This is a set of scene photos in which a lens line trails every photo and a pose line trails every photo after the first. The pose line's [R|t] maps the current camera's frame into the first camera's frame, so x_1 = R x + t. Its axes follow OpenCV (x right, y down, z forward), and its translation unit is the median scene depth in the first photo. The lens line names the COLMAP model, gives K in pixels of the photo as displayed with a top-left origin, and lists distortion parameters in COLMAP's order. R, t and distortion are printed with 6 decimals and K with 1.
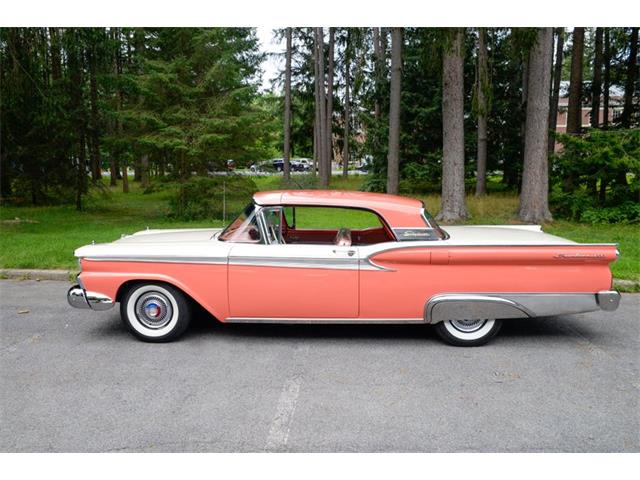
lens RADIAL K [[517.6, 0, 320.0], [0, 517.6, 240.0], [0, 0, 1]] dist [-0.125872, 0.098310]
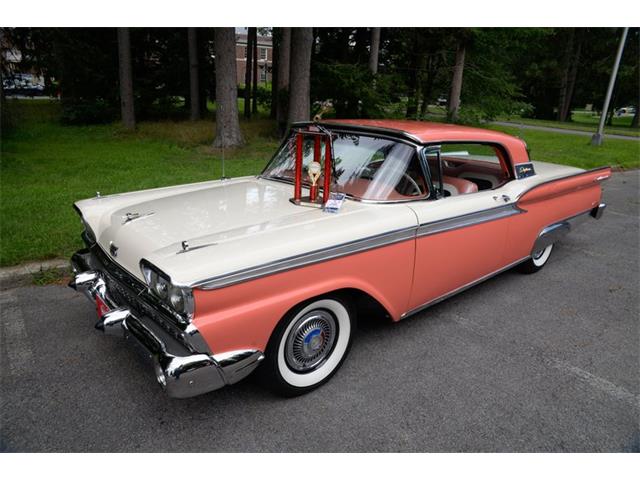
lens RADIAL K [[446.8, 0, 320.0], [0, 446.8, 240.0], [0, 0, 1]] dist [-0.130116, 0.113894]
pose [[0.726691, -0.185112, 0.661554, -0.636396], [0.062357, 0.976810, 0.204828, -0.072226], [-0.684129, -0.107594, 0.721382, 0.665770]]
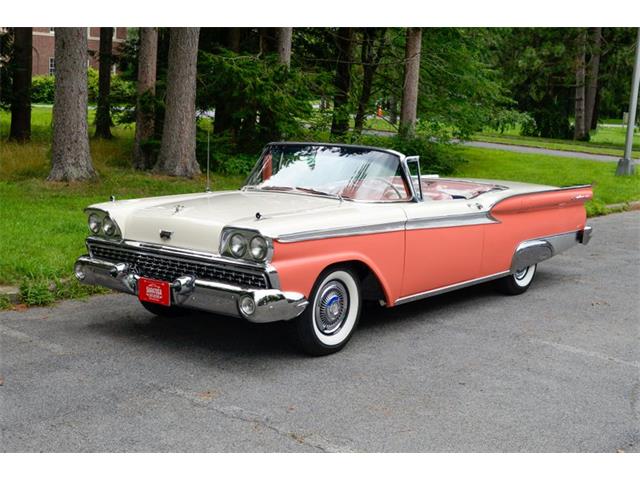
lens RADIAL K [[889.5, 0, 320.0], [0, 889.5, 240.0], [0, 0, 1]] dist [-0.091911, -0.061625]
pose [[0.579719, -0.092050, 0.809600, -1.330266], [0.070463, 0.995540, 0.062735, -0.030297], [-0.811764, 0.020678, 0.583620, 0.313740]]
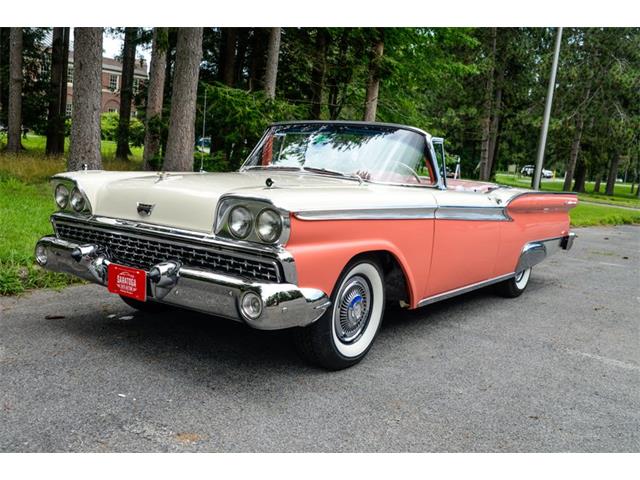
lens RADIAL K [[634.4, 0, 295.8], [0, 634.4, 249.0], [0, 0, 1]] dist [-0.076933, 0.022210]
pose [[0.564619, -0.070310, 0.822351, -0.936631], [0.036391, 0.997517, 0.060300, 0.030853], [-0.824549, -0.004121, 0.565776, 0.678847]]
